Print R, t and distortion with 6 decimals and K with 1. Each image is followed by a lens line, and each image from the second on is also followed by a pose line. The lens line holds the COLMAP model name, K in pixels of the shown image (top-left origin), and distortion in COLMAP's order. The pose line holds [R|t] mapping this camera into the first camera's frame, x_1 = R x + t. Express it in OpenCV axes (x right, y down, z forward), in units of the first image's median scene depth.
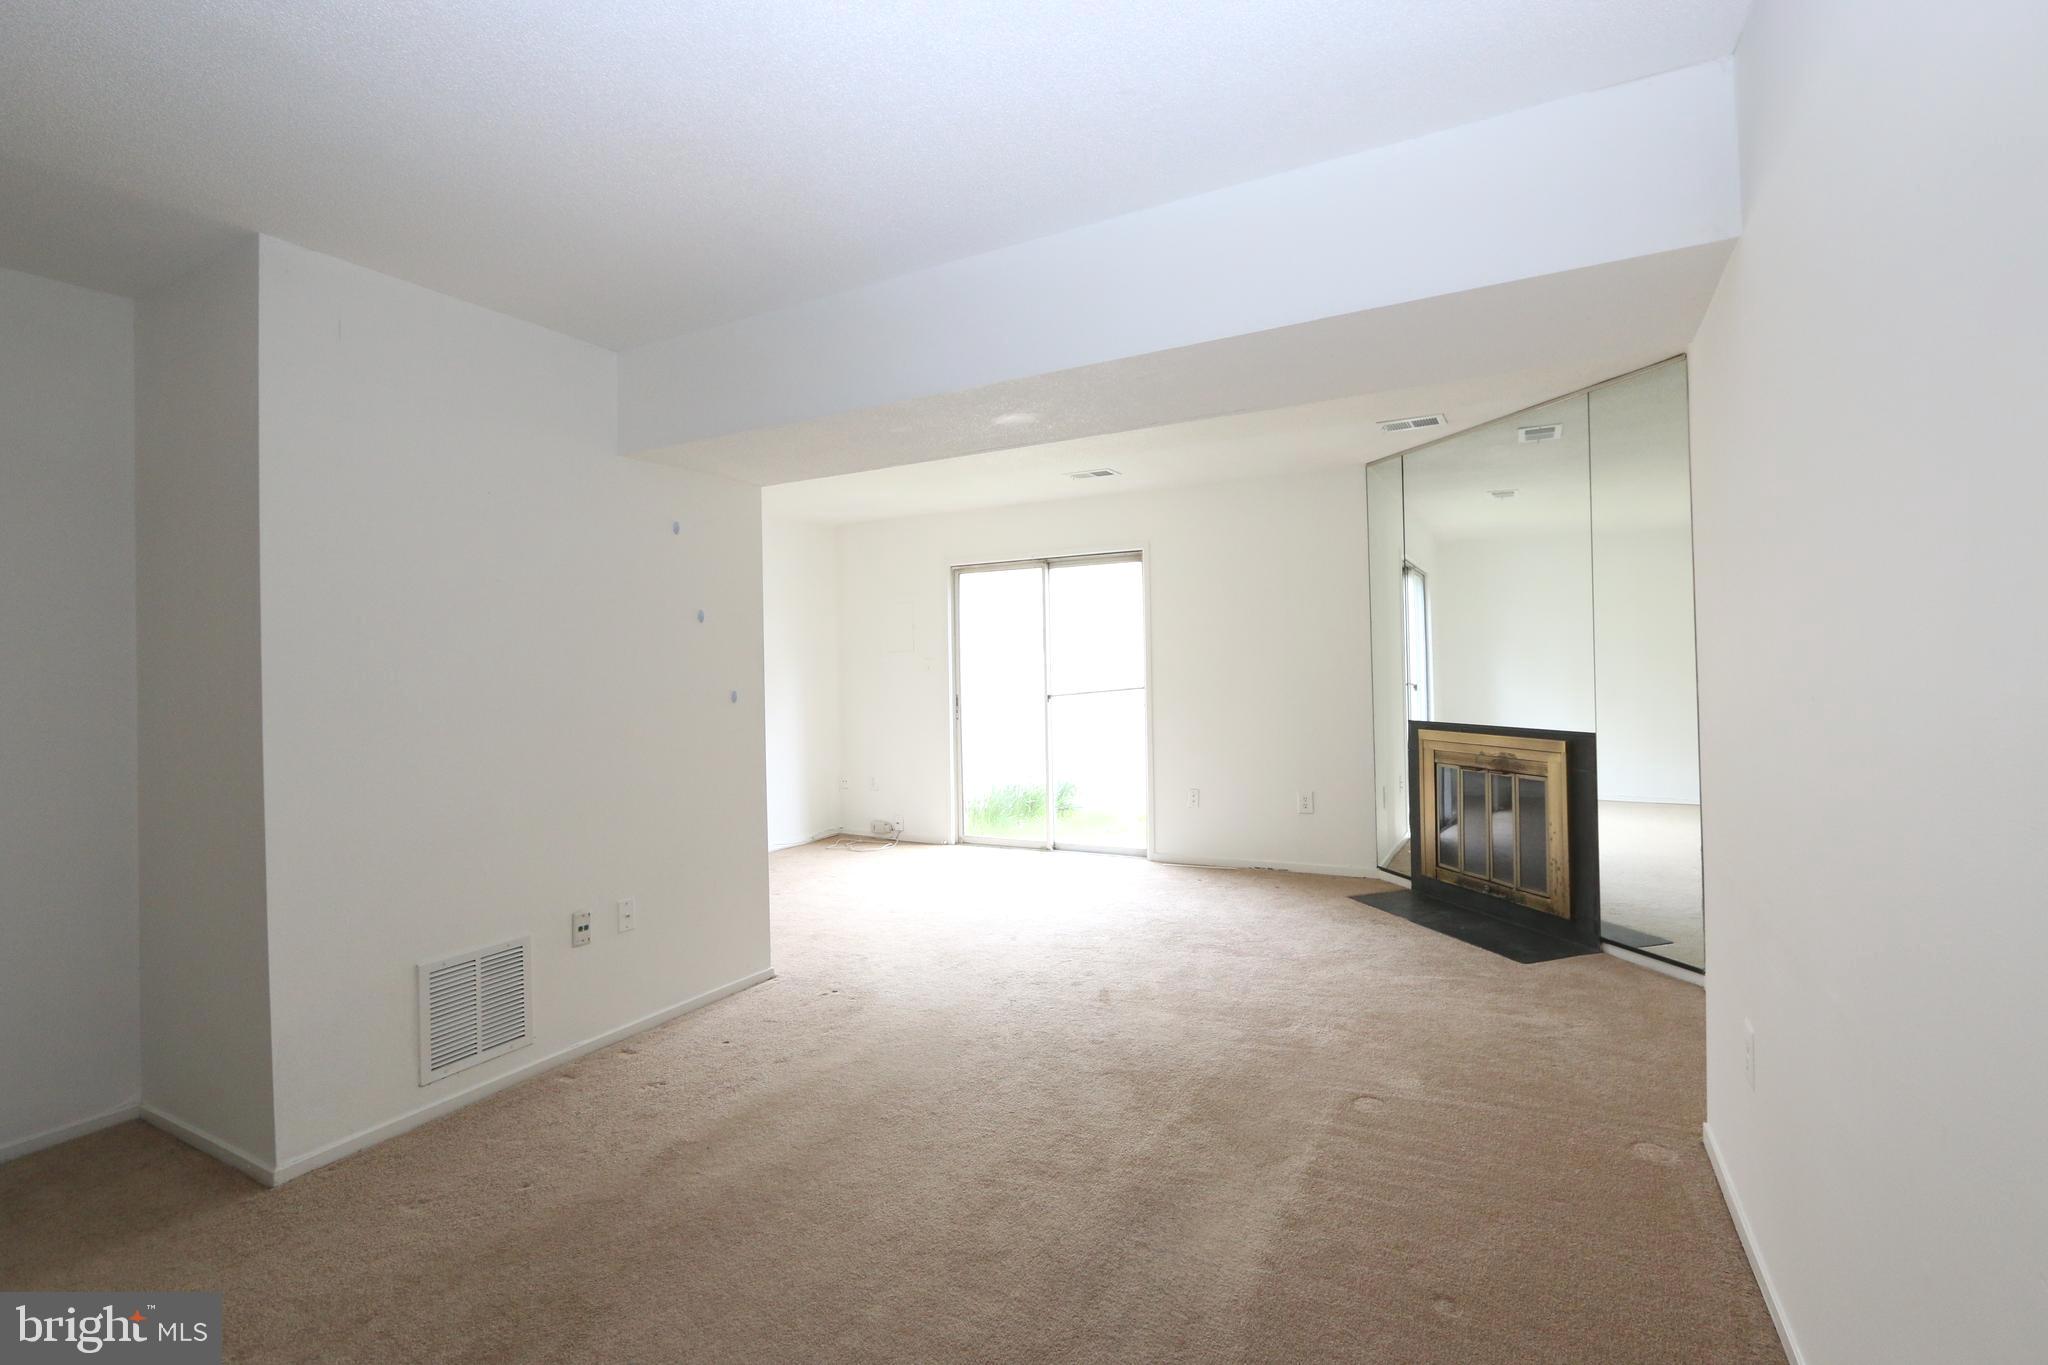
lens RADIAL K [[938.6, 0, 1043.8], [0, 938.6, 663.6], [0, 0, 1]] dist [-0.019471, 0.004185]
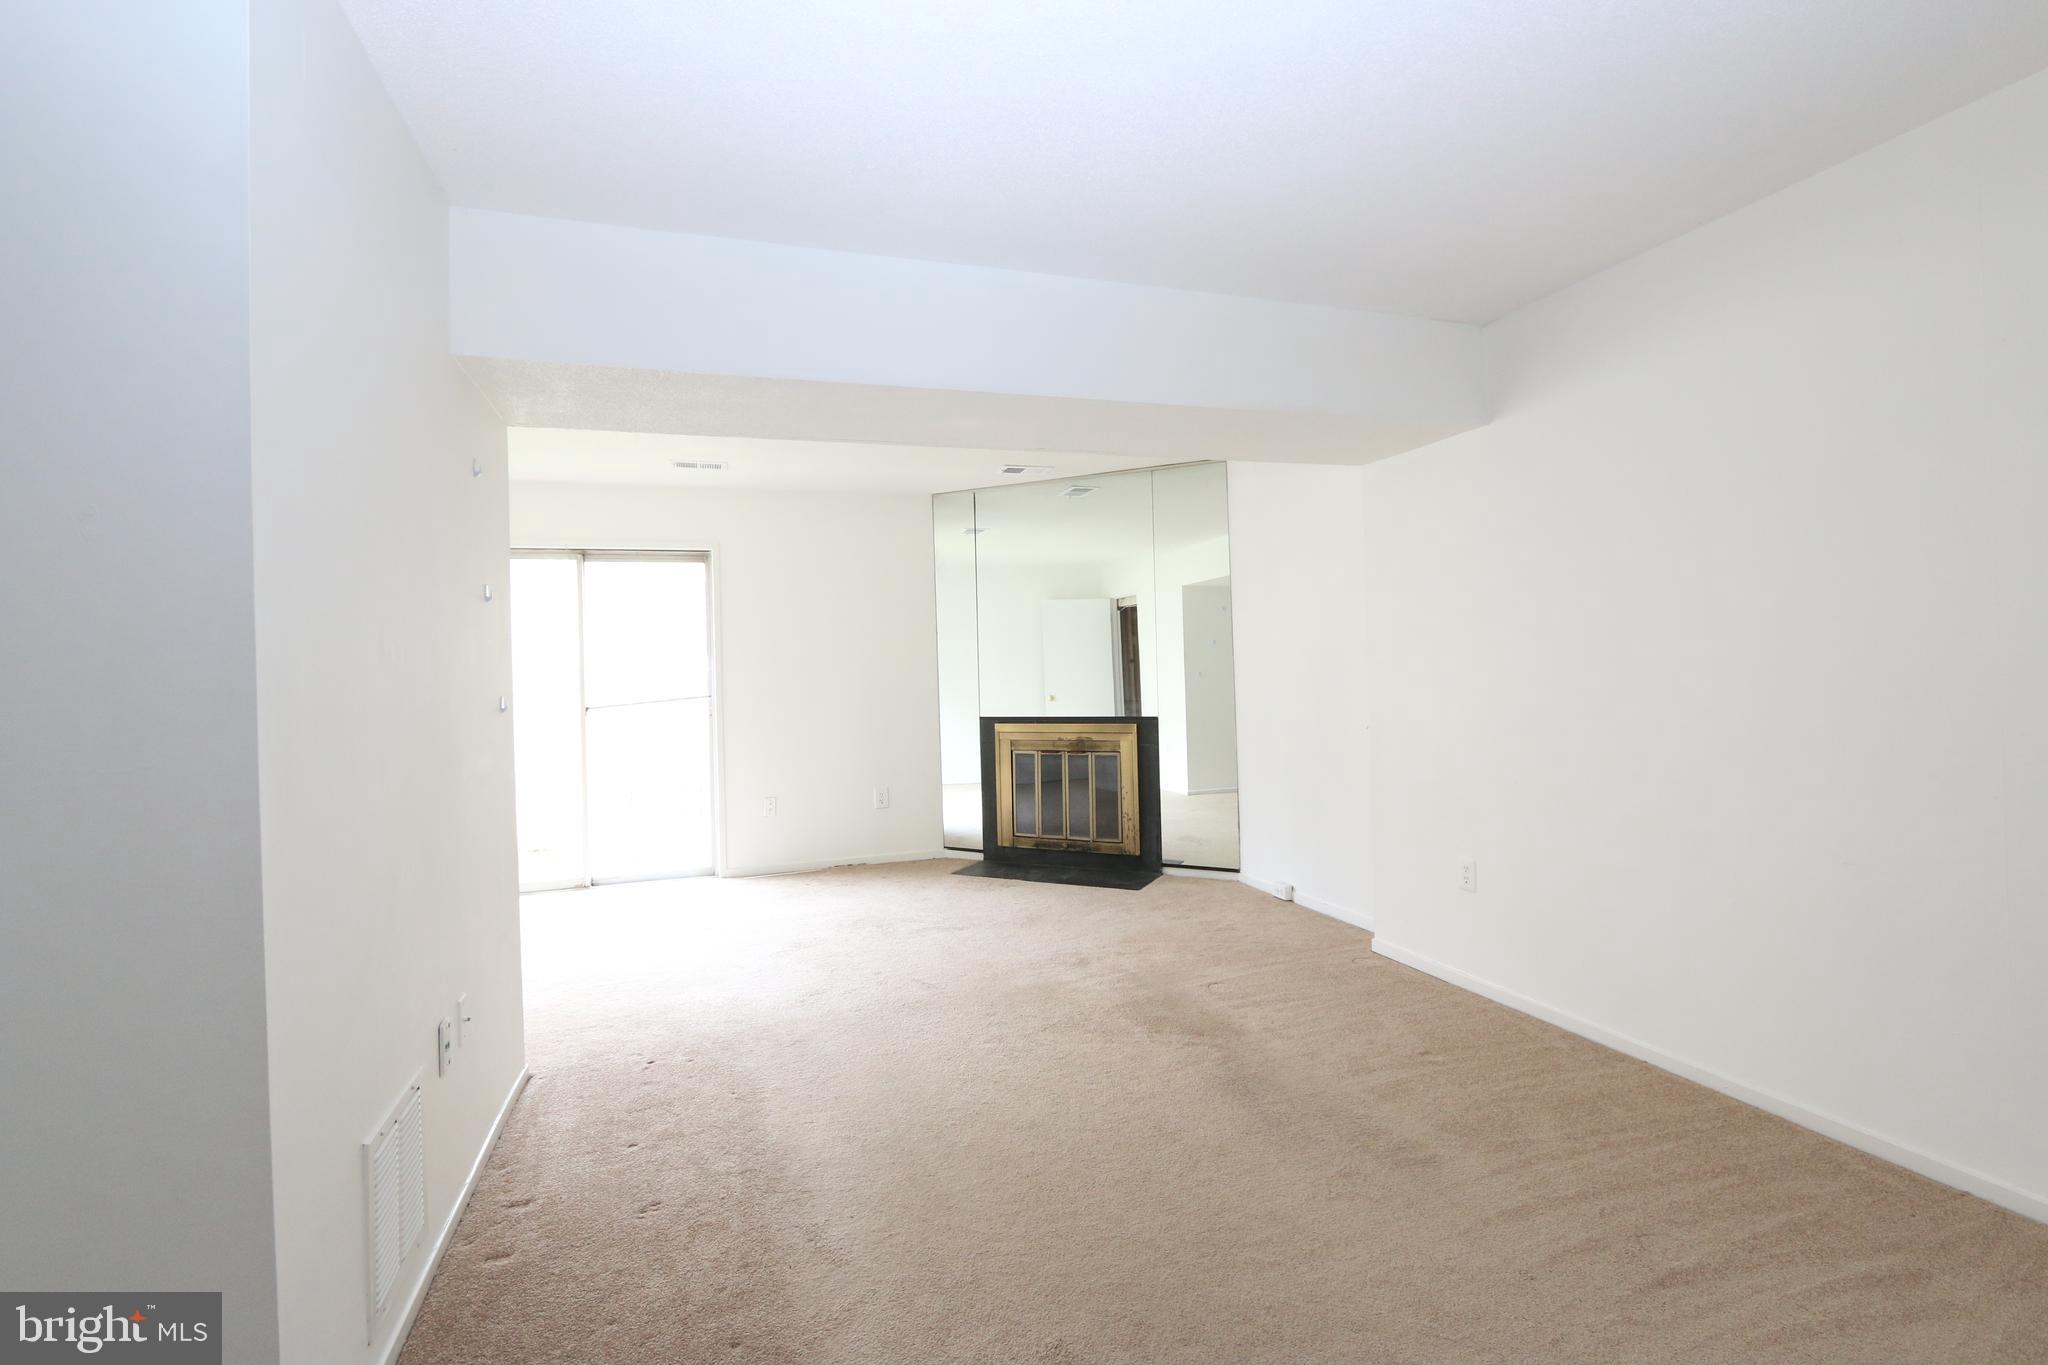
lens RADIAL K [[938.6, 0, 1040.3], [0, 938.6, 665.5], [0, 0, 1]] dist [-0.019471, 0.004185]
pose [[0.684087, 0.003383, 0.729393, -0.482756], [0.008644, 0.999881, -0.012744, 0.013323], [-0.729350, 0.015023, 0.683976, 0.154046]]
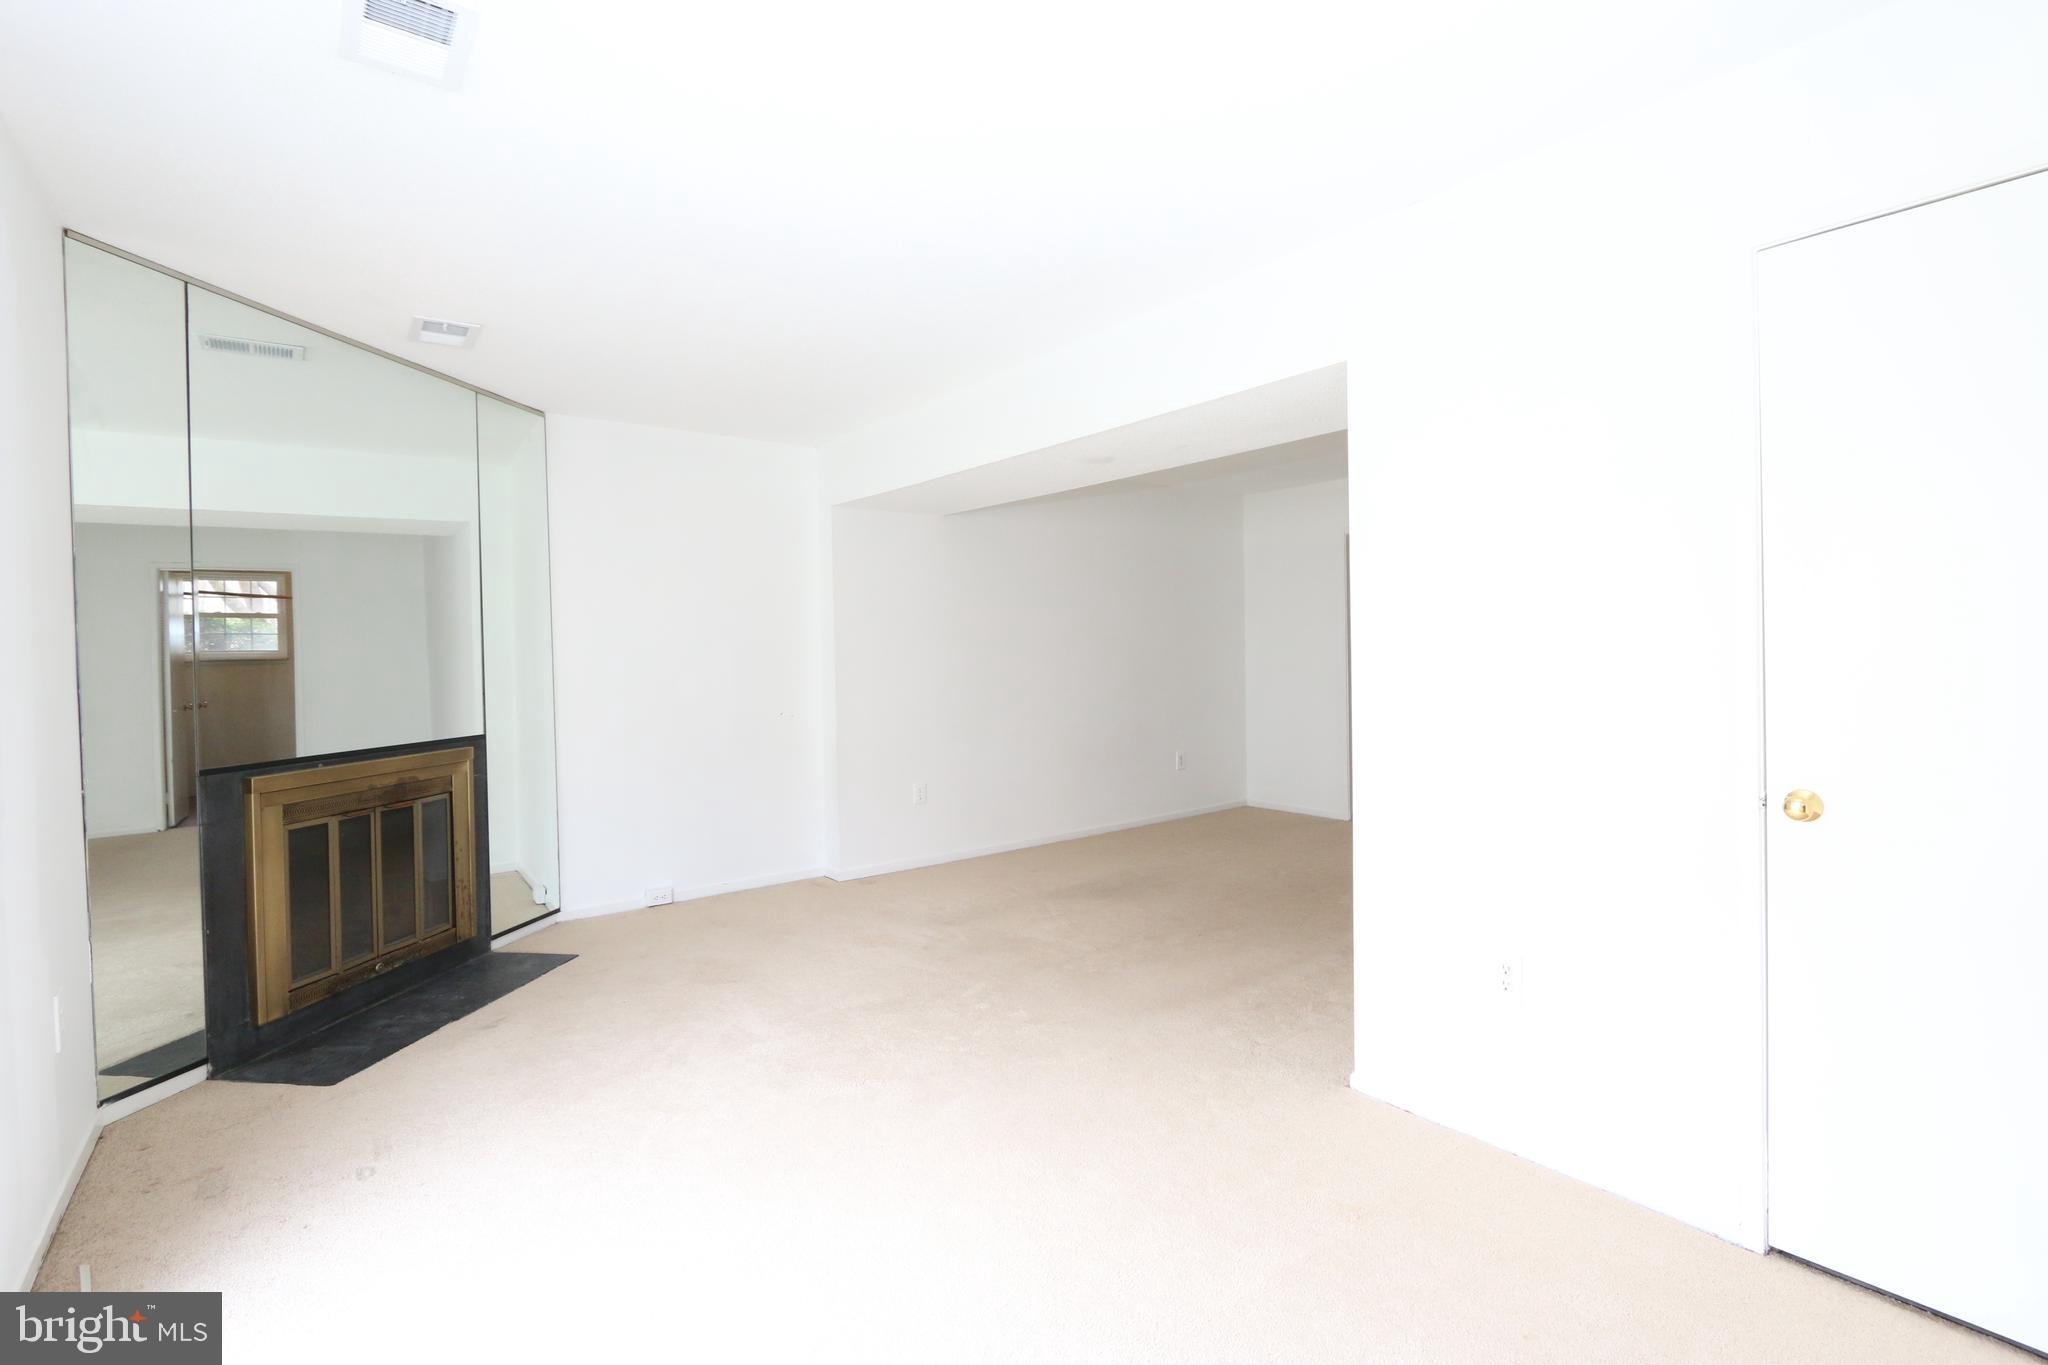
lens RADIAL K [[938.6, 0, 1034.1], [0, 938.6, 669.0], [0, 0, 1]] dist [-0.019471, 0.004185]
pose [[-0.910632, 0.027373, 0.412312, -0.317892], [0.032066, 0.999476, 0.004466, 0.016840], [-0.411973, 0.017288, -0.911032, 1.478903]]
